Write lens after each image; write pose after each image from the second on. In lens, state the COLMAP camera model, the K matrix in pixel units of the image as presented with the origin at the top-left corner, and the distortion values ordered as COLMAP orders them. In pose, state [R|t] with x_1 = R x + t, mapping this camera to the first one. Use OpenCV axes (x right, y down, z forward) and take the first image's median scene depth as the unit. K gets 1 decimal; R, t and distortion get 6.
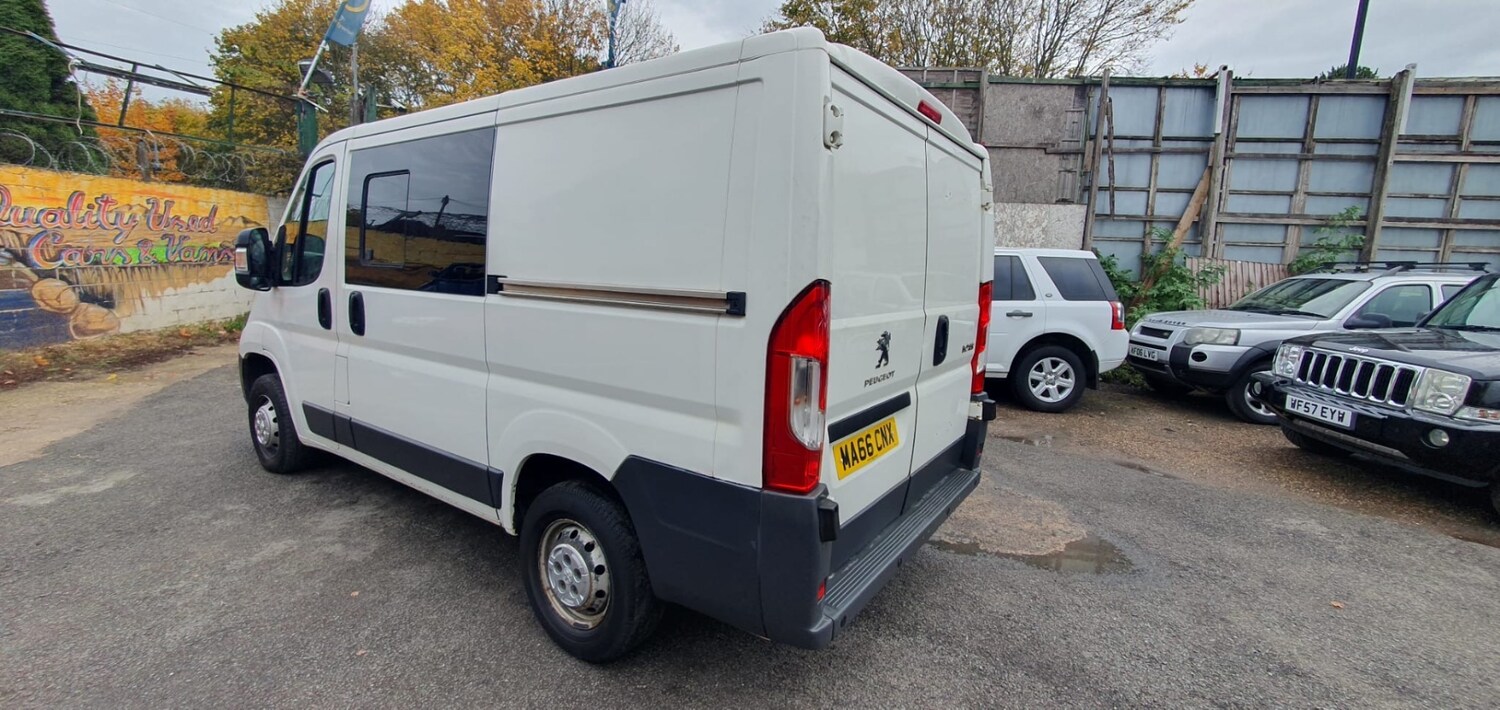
lens RADIAL K [[606.8, 0, 780.2], [0, 606.8, 330.7], [0, 0, 1]] dist [0.002023, 0.000702]
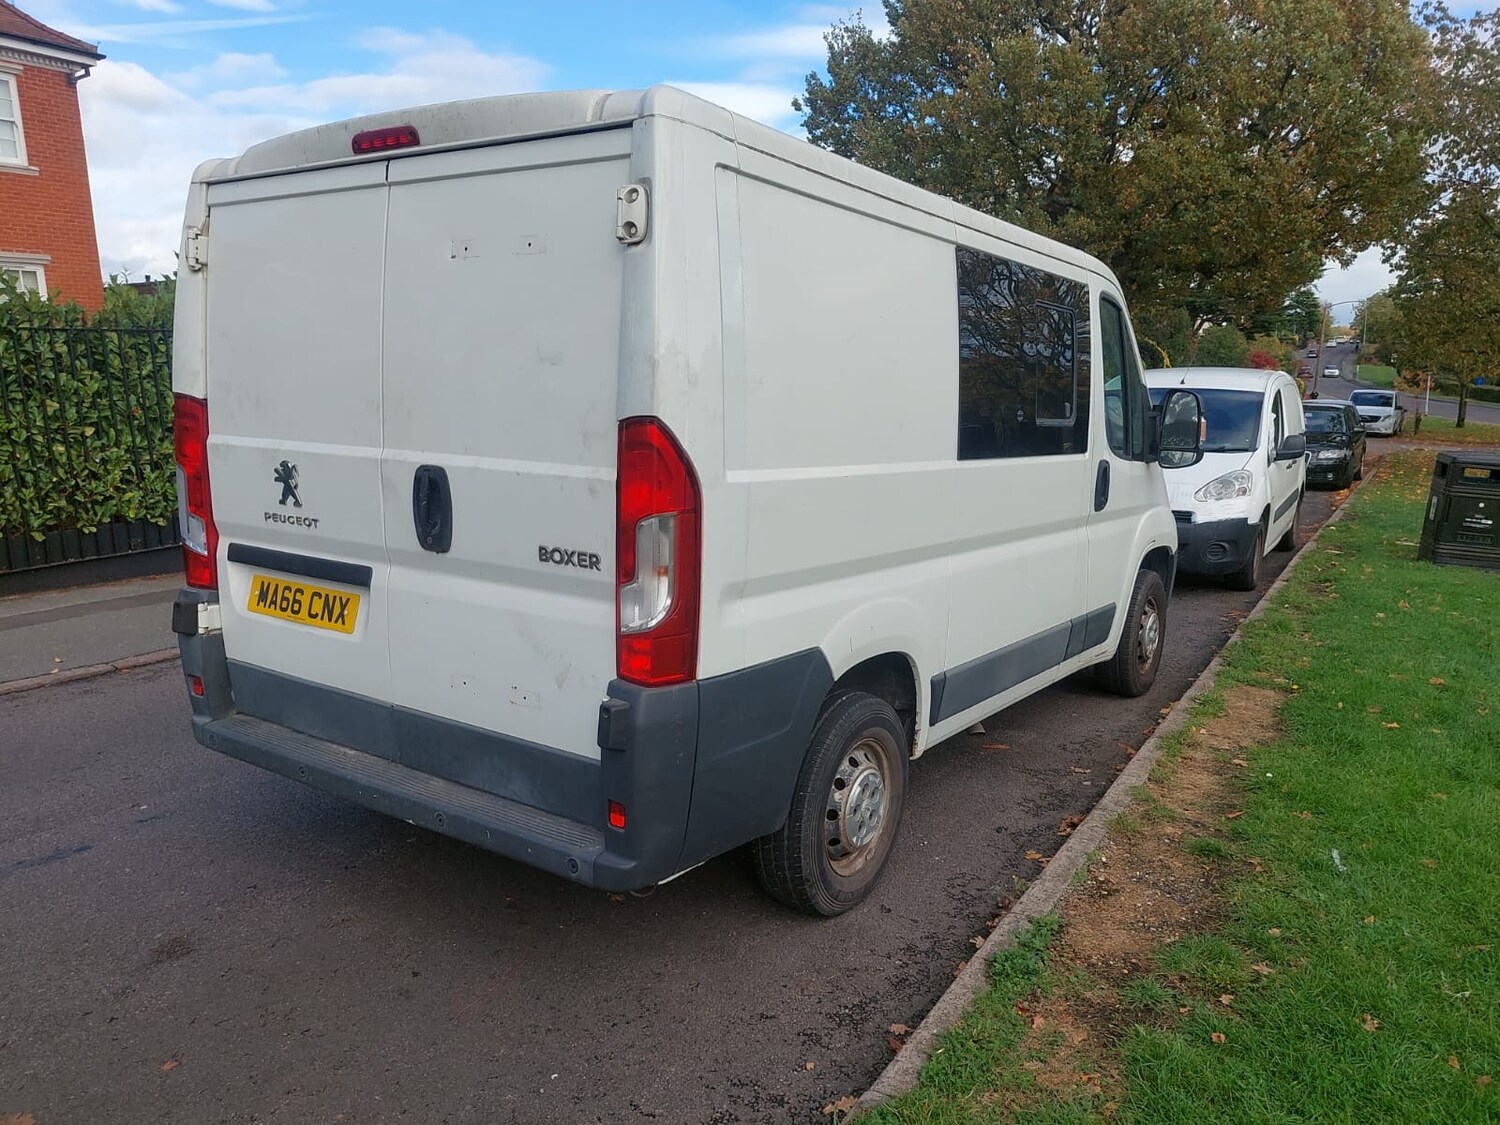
lens RADIAL K [[1135.9, 0, 756.8], [0, 1135.9, 582.9], [0, 0, 1]] dist [0.032853, -0.049119]
pose [[-0.039605, 0.122202, -0.991715, 1.468796], [-0.137159, 0.982434, 0.126536, -0.103865], [0.989757, 0.141034, -0.022148, 1.464598]]
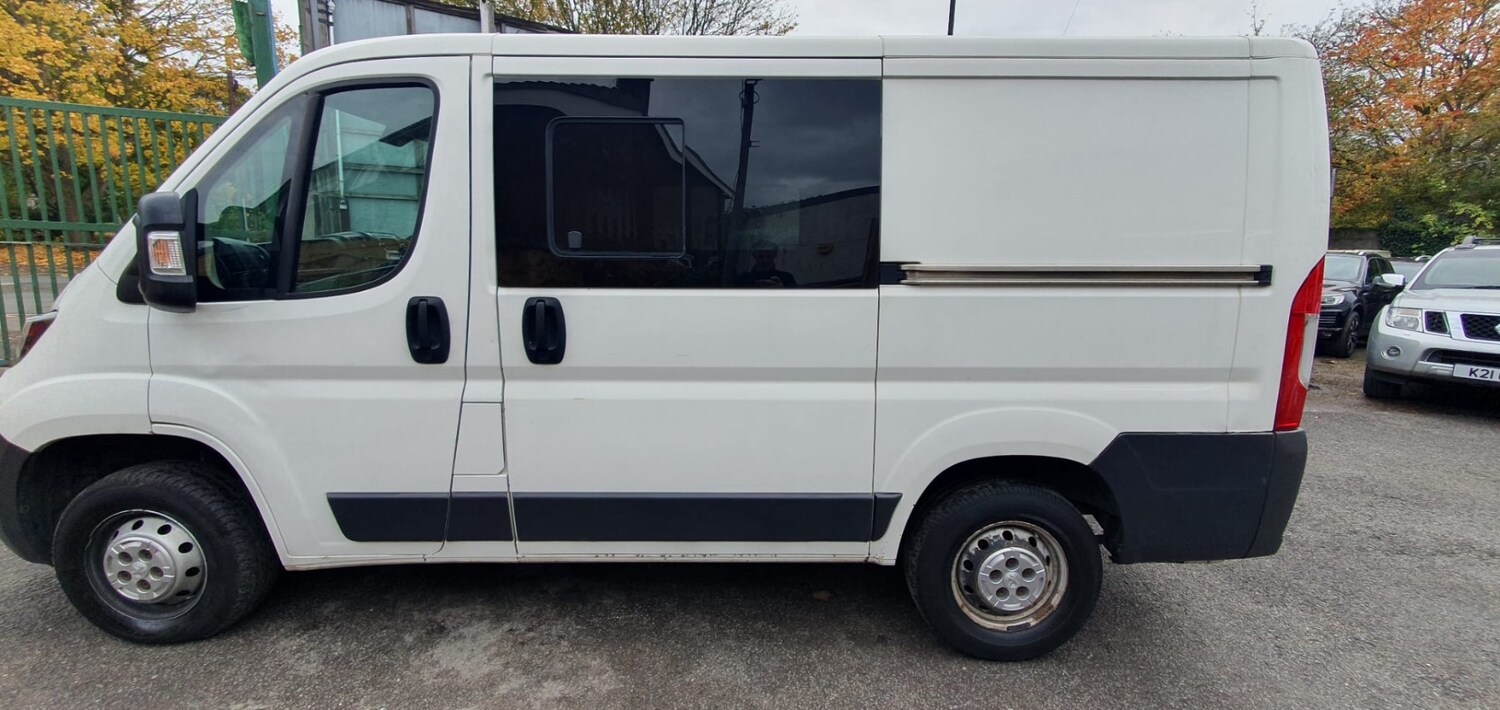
lens RADIAL K [[606.8, 0, 754.2], [0, 606.8, 367.6], [0, 0, 1]] dist [0.002023, 0.000702]
pose [[0.833452, -0.100296, 0.543413, -1.069142], [0.080607, 0.994938, 0.060003, -0.011677], [-0.546681, -0.006207, 0.837318, 0.397438]]
